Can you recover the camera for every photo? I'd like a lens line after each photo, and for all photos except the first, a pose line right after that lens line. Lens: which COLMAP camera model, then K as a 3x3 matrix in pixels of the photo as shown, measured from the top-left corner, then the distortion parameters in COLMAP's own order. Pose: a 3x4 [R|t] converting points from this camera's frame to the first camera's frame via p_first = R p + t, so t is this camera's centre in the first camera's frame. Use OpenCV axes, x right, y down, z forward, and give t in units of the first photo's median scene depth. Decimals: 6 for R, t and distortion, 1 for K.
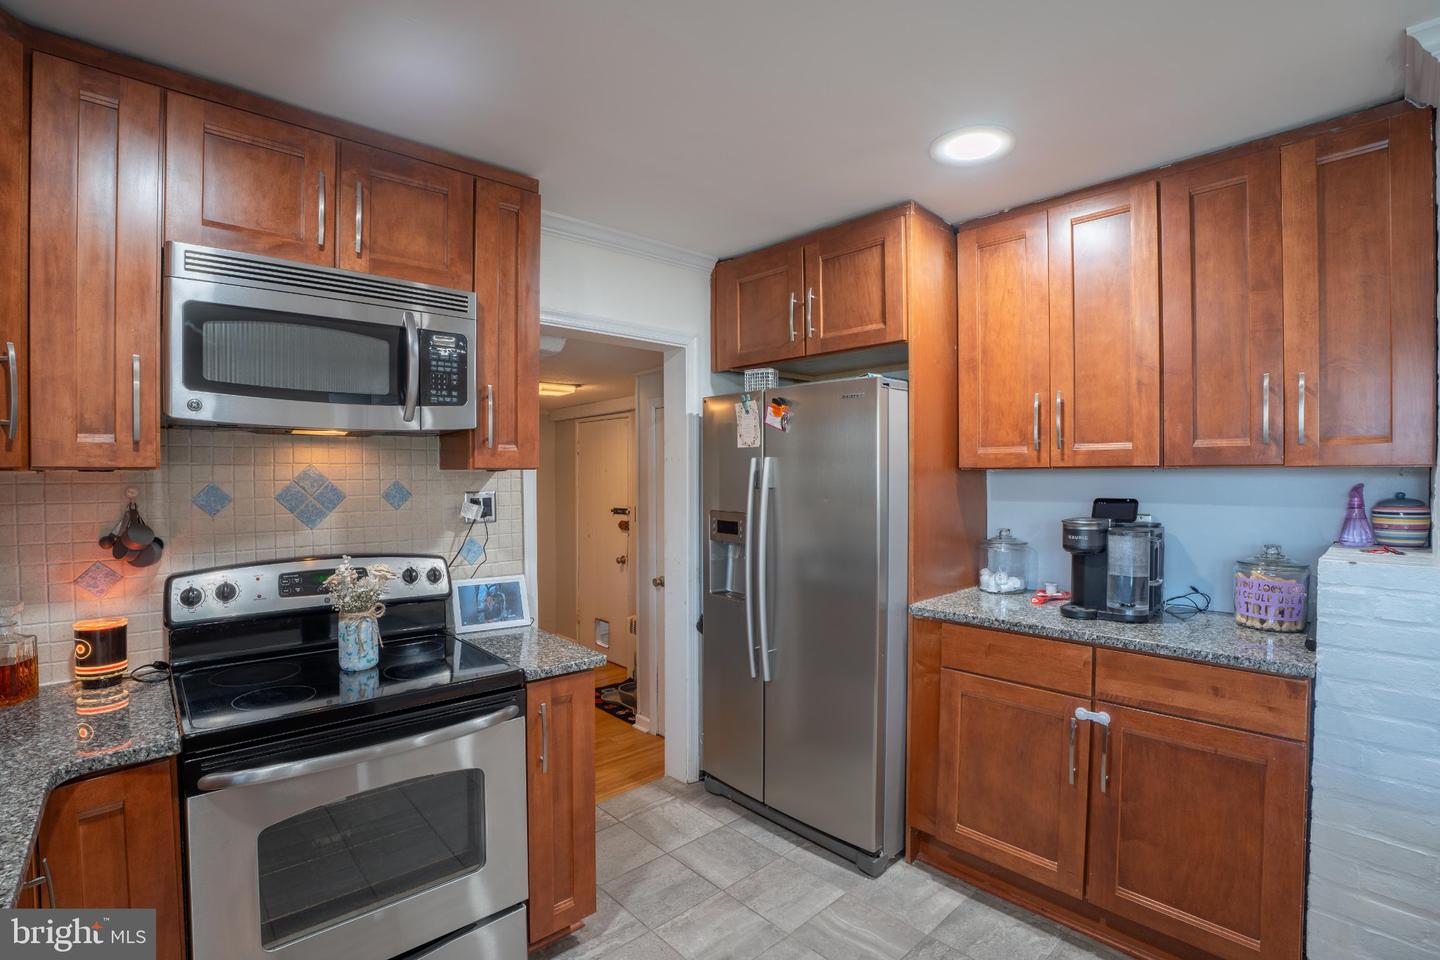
lens RADIAL K [[663.6, 0, 717.0], [0, 663.6, 480.7], [0, 0, 1]] dist [-0.075145, 0.020527]
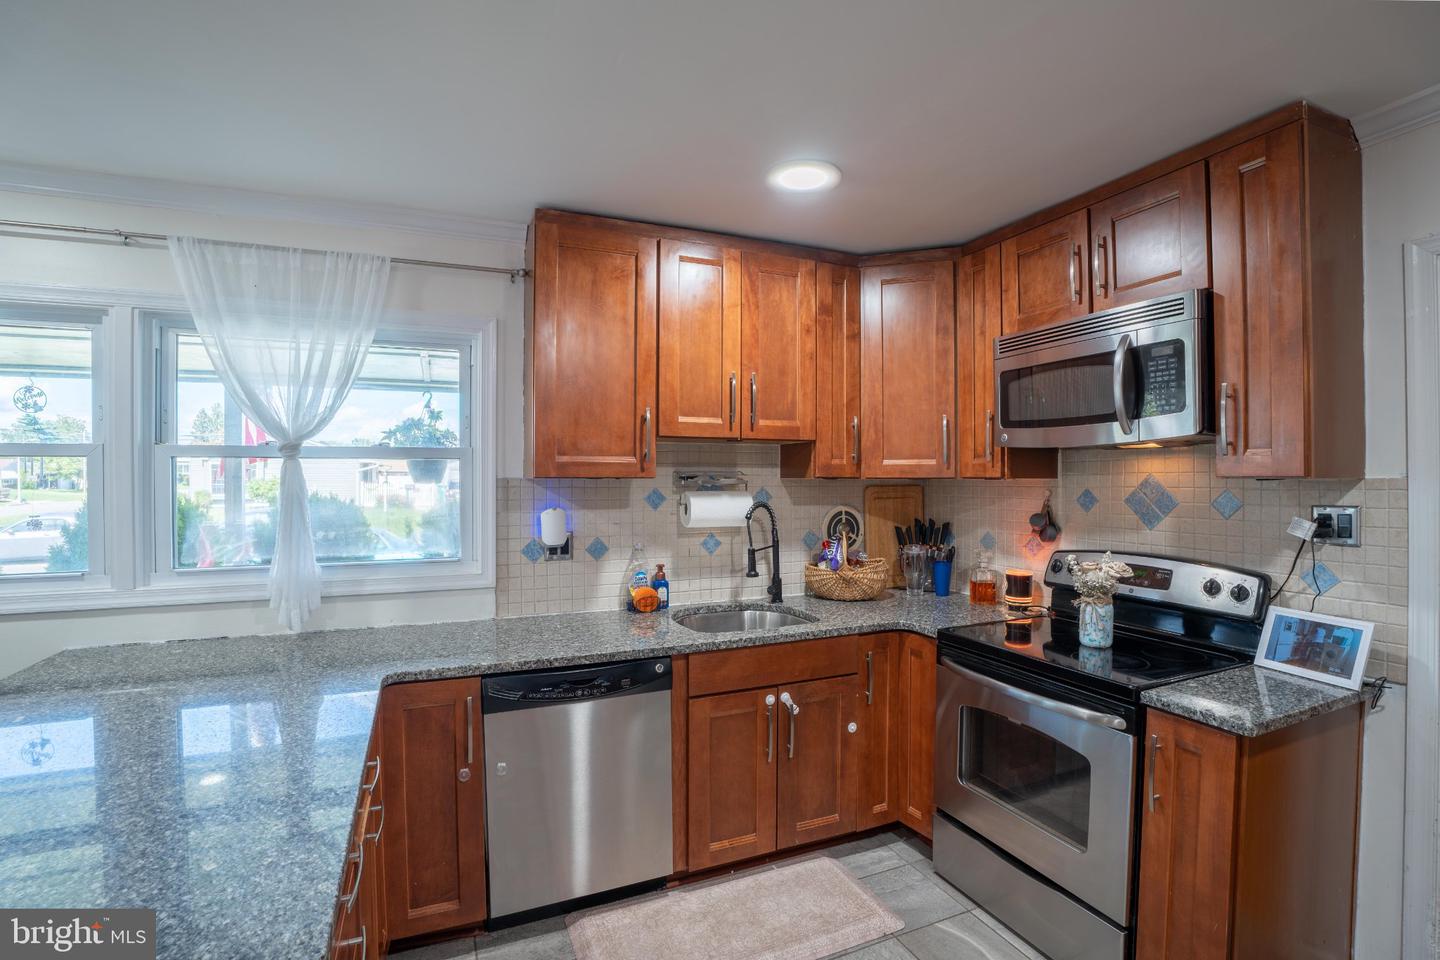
lens RADIAL K [[663.6, 0, 717.0], [0, 663.6, 480.7], [0, 0, 1]] dist [-0.075145, 0.020527]
pose [[-0.332825, 0.005329, -0.942974, 0.731536], [-0.010596, 0.999900, 0.009390, -0.015679], [0.942929, 0.013117, -0.332735, 0.677444]]
